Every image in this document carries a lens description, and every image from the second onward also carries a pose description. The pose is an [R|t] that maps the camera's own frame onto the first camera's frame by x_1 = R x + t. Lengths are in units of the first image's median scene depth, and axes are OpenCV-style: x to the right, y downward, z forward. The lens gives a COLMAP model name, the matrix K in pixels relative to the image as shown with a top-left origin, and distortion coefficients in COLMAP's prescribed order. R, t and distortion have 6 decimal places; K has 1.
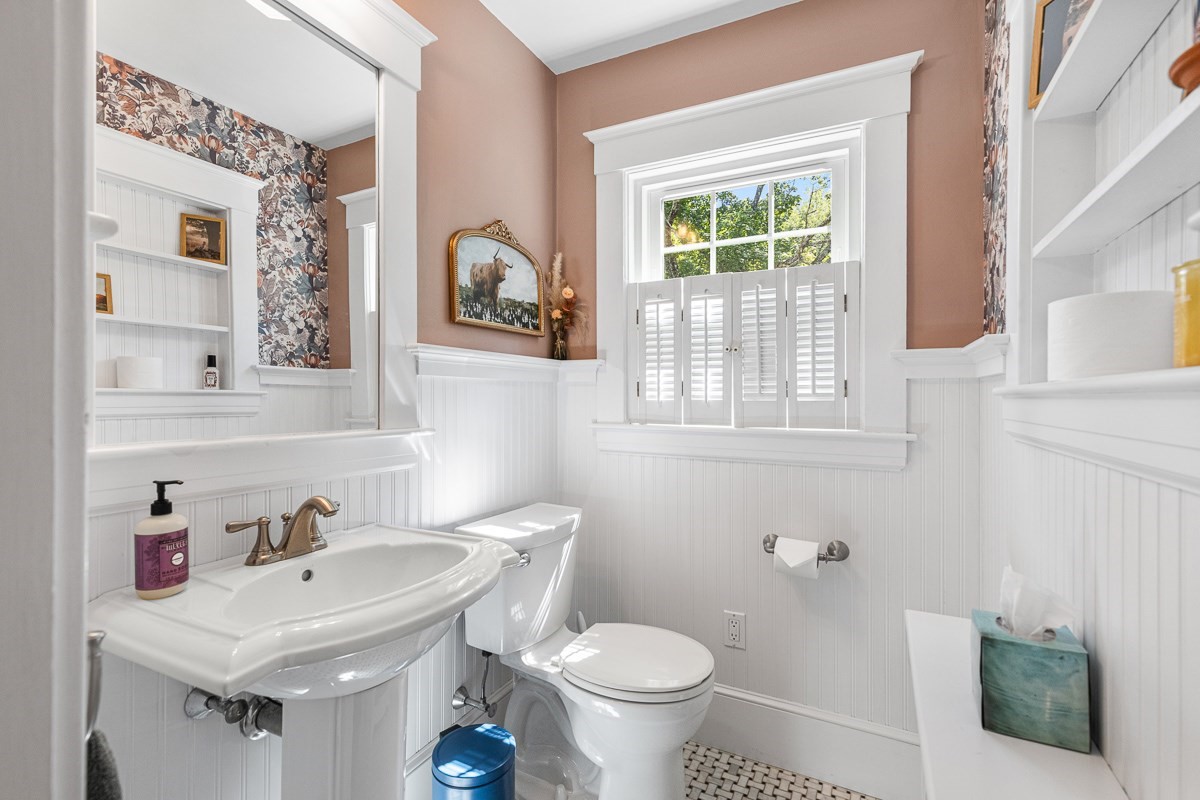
lens RADIAL K [[544.5, 0, 604.2], [0, 544.5, 398.9], [0, 0, 1]] dist [0.014390, -0.002282]
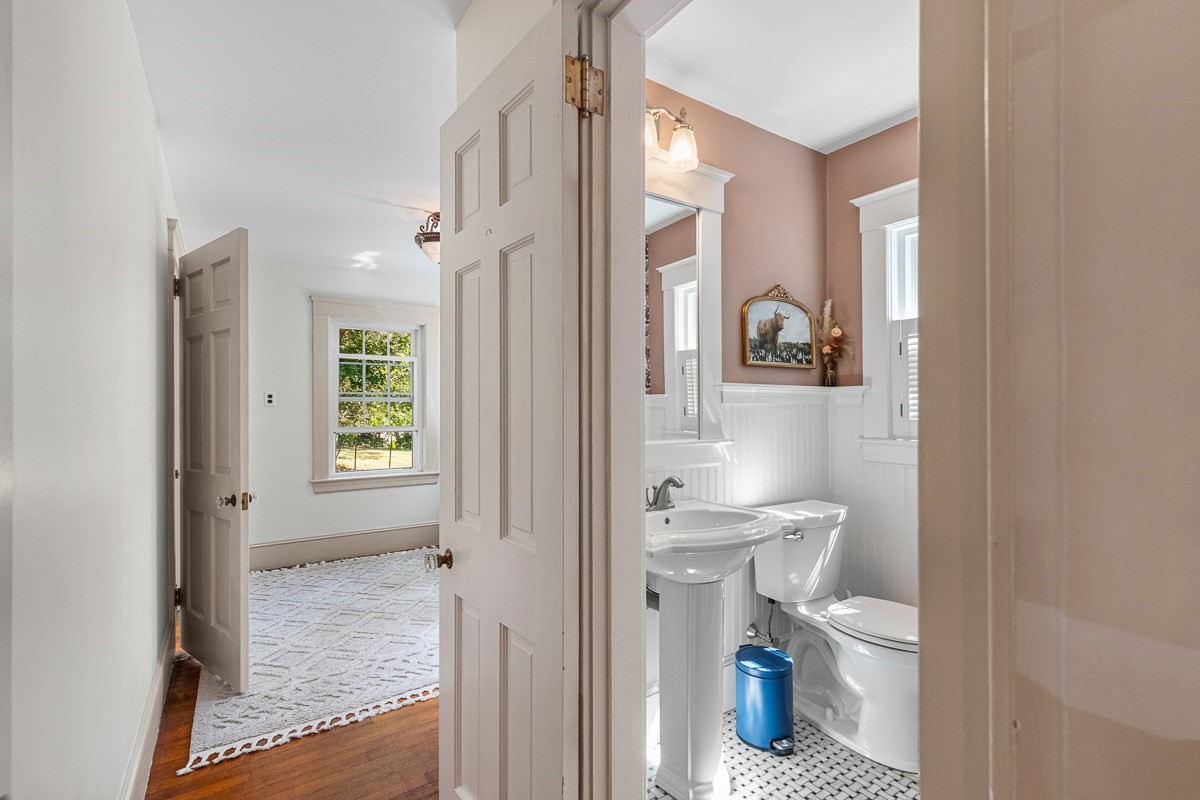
lens RADIAL K [[544.5, 0, 603.6], [0, 544.5, 406.6], [0, 0, 1]] dist [0.014390, -0.002282]
pose [[0.875612, -0.007494, -0.482958, 0.085280], [0.002767, 0.999941, -0.010500, -0.018563], [0.483008, 0.007857, 0.875581, -0.421416]]
